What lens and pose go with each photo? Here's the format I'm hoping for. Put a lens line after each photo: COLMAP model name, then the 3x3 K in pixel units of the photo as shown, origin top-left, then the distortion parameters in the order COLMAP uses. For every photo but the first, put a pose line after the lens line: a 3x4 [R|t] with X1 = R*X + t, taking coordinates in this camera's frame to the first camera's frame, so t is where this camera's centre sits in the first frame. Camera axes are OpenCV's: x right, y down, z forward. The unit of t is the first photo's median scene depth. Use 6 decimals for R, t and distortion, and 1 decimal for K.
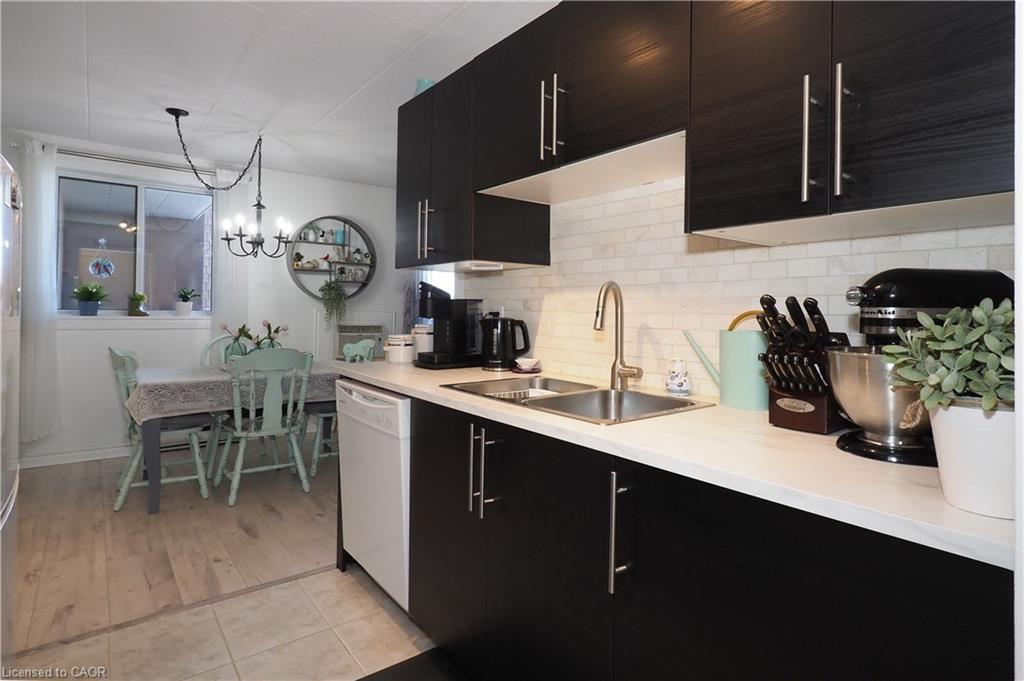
lens RADIAL K [[540.4, 0, 513.1], [0, 540.4, 310.1], [0, 0, 1]] dist [-0.000022, 0.000904]
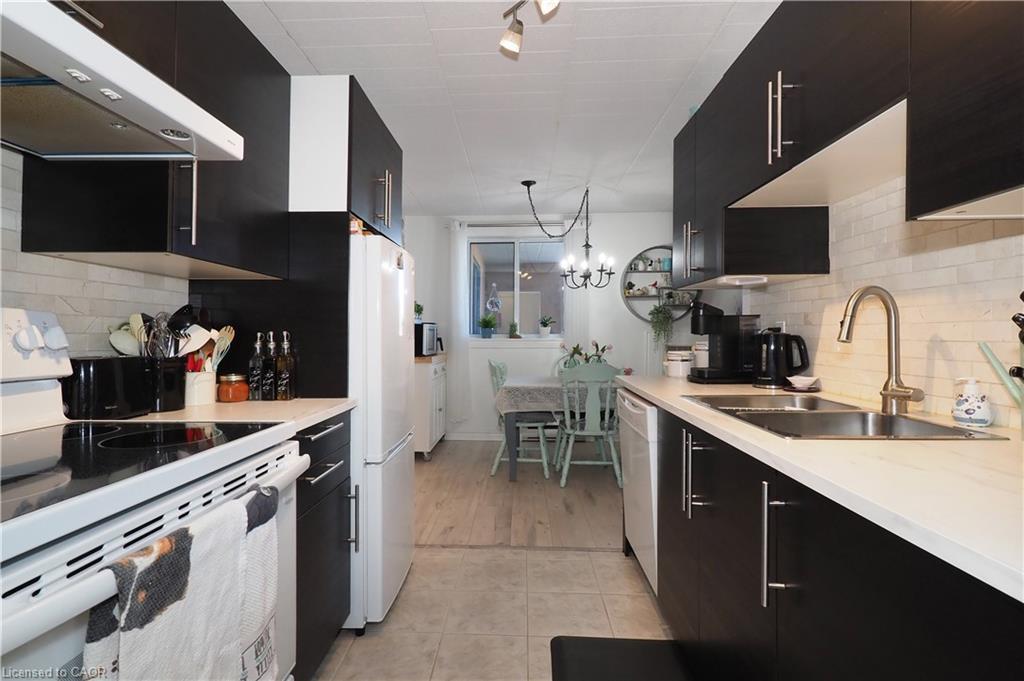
lens RADIAL K [[510.7, 0, 491.5], [0, 510.7, 335.8], [0, 0, 1]] dist [-0.001252, 0.000092]
pose [[0.754848, -0.012047, -0.655789, 0.140418], [0.013012, 0.999910, -0.003392, 0.011319], [0.655770, -0.005973, 0.754937, -0.003965]]
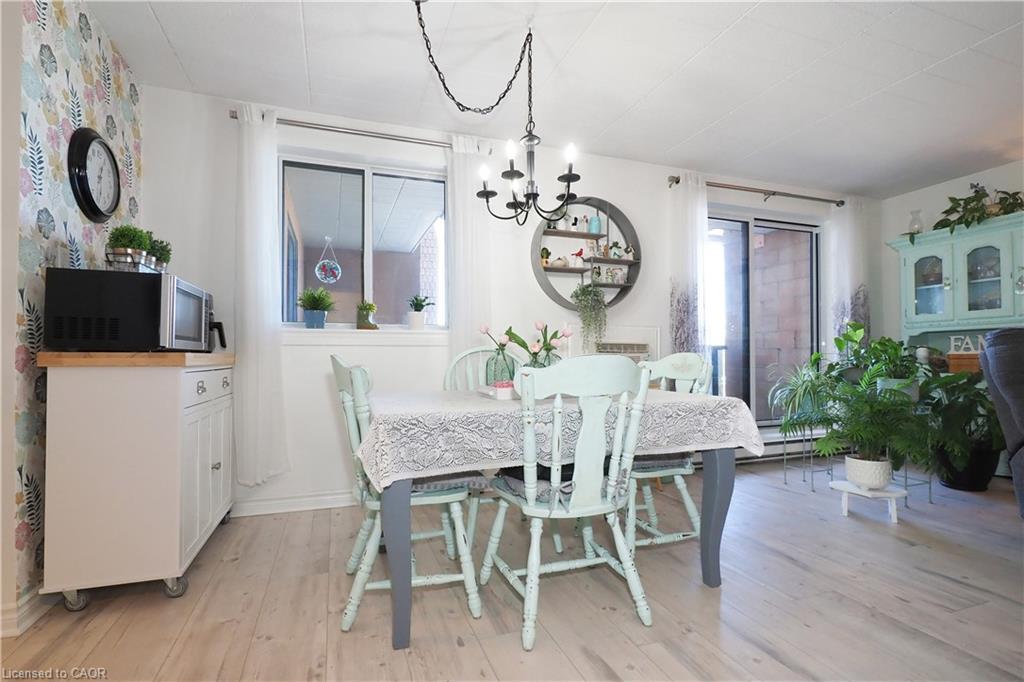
lens RADIAL K [[479.5, 0, 507.8], [0, 479.5, 355.9], [0, 0, 1]] dist [-0.000525, 0.000090]
pose [[0.951133, -0.014872, -0.308424, -0.397552], [0.015878, 0.999874, 0.000751, 0.074994], [0.308374, -0.005612, 0.951249, 0.555781]]
